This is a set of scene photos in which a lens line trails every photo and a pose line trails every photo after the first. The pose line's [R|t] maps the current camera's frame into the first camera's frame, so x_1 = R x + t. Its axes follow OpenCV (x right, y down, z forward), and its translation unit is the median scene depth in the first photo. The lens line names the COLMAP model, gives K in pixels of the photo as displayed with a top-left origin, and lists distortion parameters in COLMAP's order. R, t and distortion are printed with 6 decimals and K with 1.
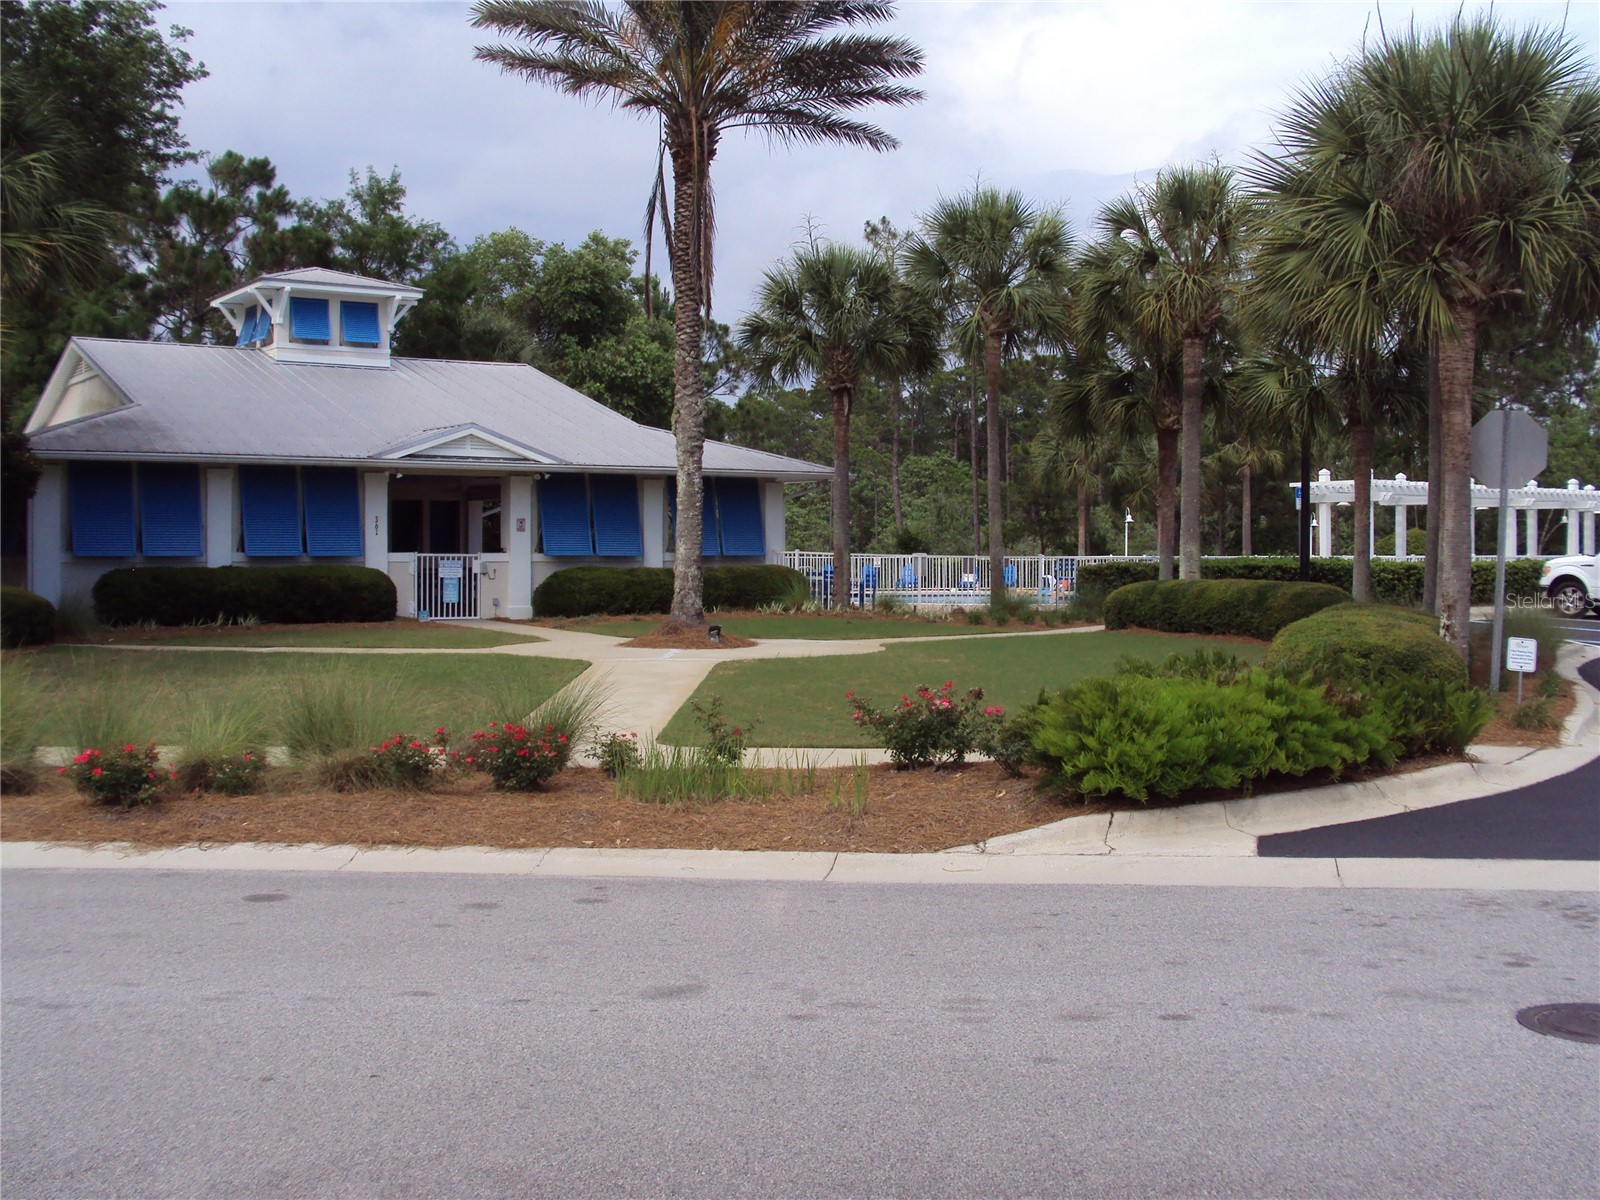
lens RADIAL K [[1733.6, 0, 796.6], [0, 1733.6, 566.8], [0, 0, 1]] dist [-0.132258, 0.000000]
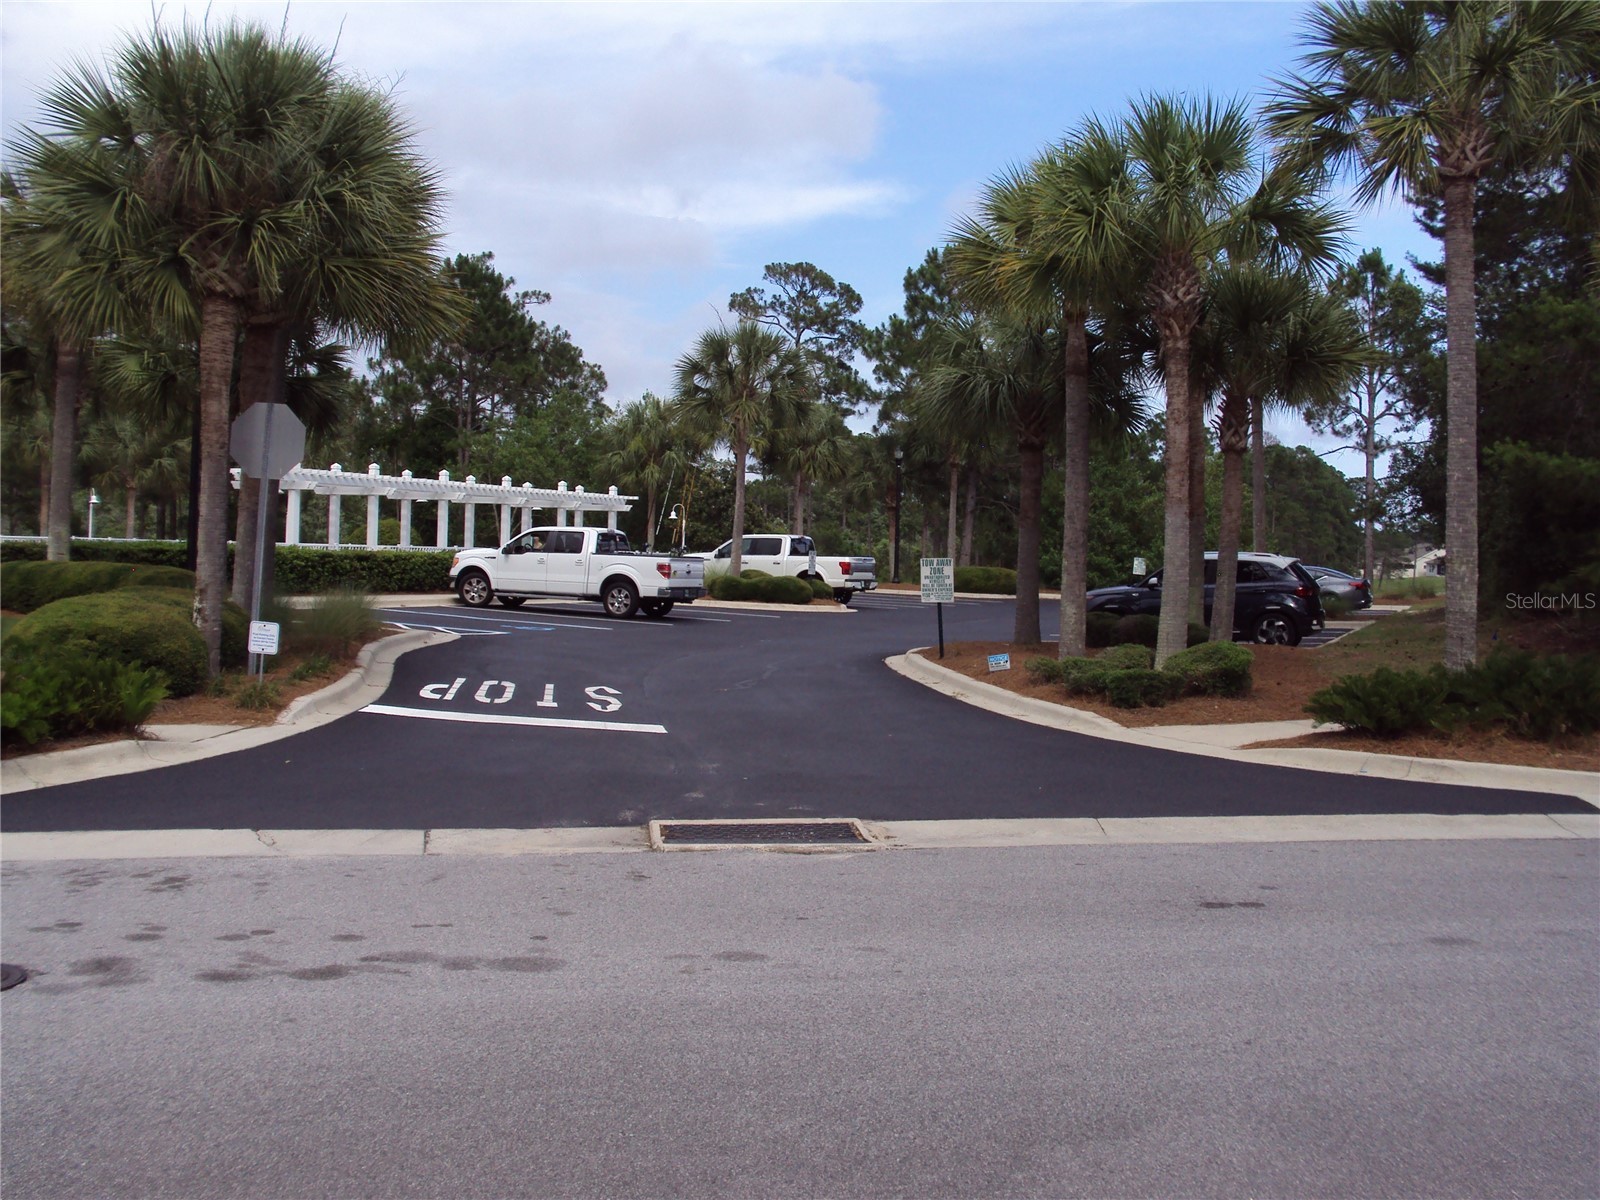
lens RADIAL K [[1733.6, 0, 797.5], [0, 1733.6, 596.5], [0, 0, 1]] dist [-0.132258, 0.000000]
pose [[0.856718, 0.013296, 0.515613, 0.088121], [-0.025841, 0.999519, 0.017161, -0.000020], [-0.515137, -0.028026, 0.856650, -0.038149]]
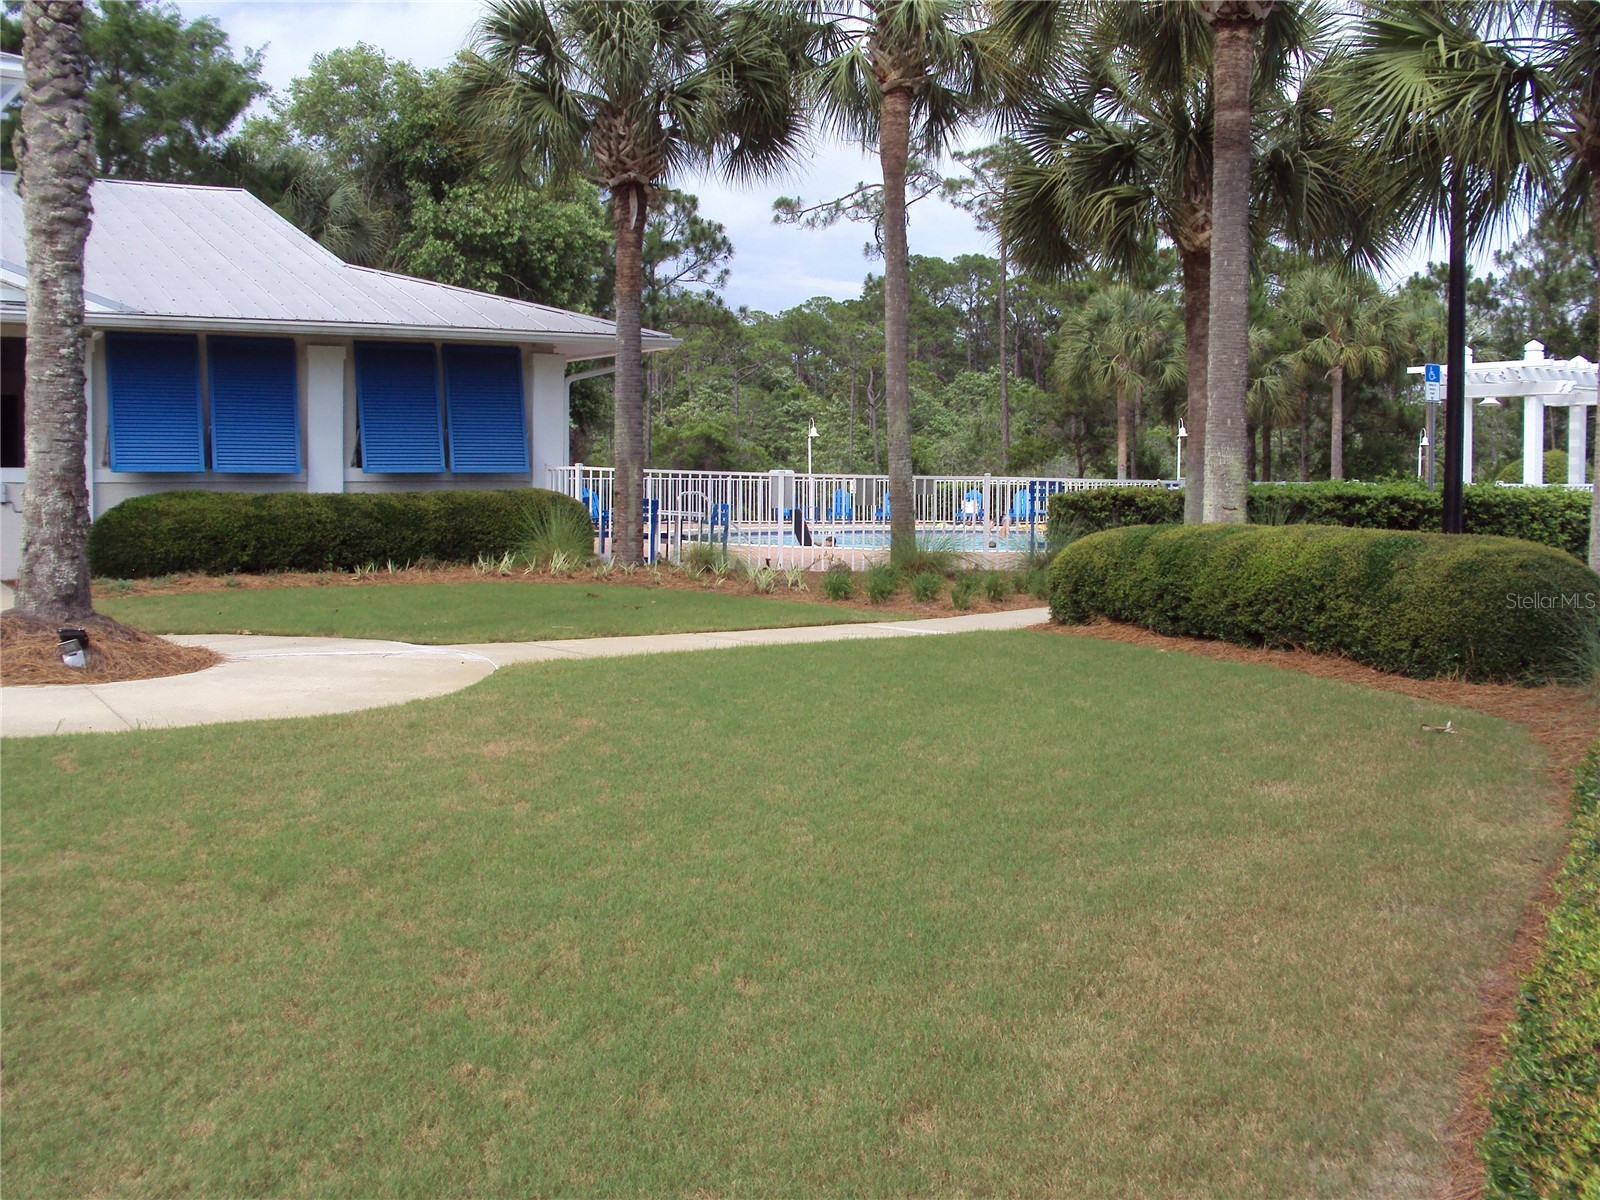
lens RADIAL K [[1733.6, 0, 769.3], [0, 1733.6, 568.2], [0, 0, 1]] dist [-0.132258, 0.000000]
pose [[0.997995, 0.008883, -0.062663, 0.122926], [-0.006117, 0.999004, 0.044193, -0.000667], [0.062993, -0.043721, 0.997056, 0.476601]]
